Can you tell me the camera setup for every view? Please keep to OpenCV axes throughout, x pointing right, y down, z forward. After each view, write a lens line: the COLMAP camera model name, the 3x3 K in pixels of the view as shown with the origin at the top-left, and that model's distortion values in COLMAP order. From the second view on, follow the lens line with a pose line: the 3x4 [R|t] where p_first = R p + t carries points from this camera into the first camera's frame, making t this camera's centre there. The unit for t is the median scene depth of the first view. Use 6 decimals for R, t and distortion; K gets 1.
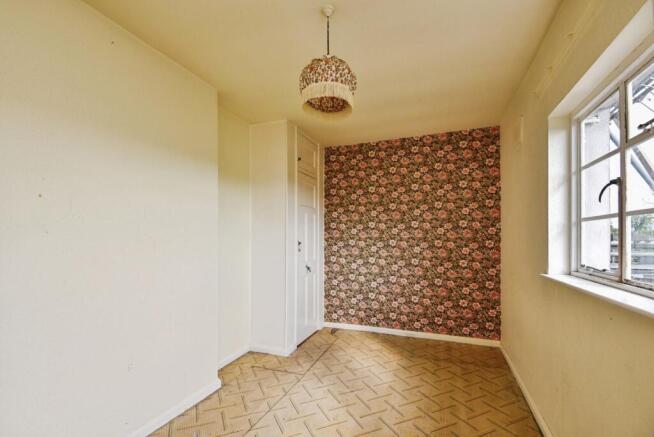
lens RADIAL K [[299.9, 0, 323.5], [0, 299.9, 229.1], [0, 0, 1]] dist [0.025438, -0.013455]
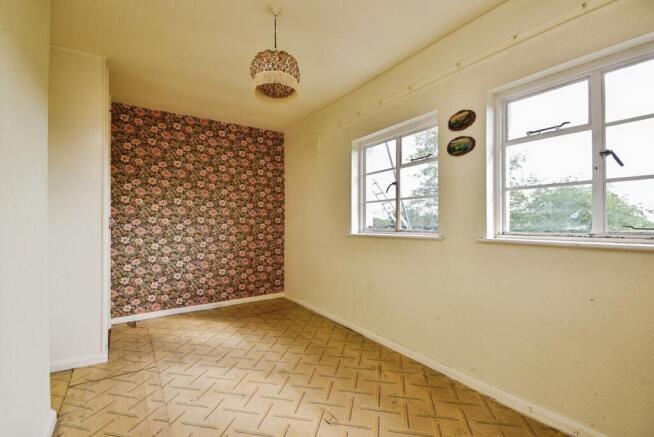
lens RADIAL K [[299.9, 0, 324.9], [0, 299.9, 217.8], [0, 0, 1]] dist [0.025438, -0.013455]
pose [[0.571969, 0.013505, 0.820164, -0.381649], [-0.017396, 0.999839, -0.004332, 0.036643], [-0.820091, -0.011790, 0.572112, 0.078735]]
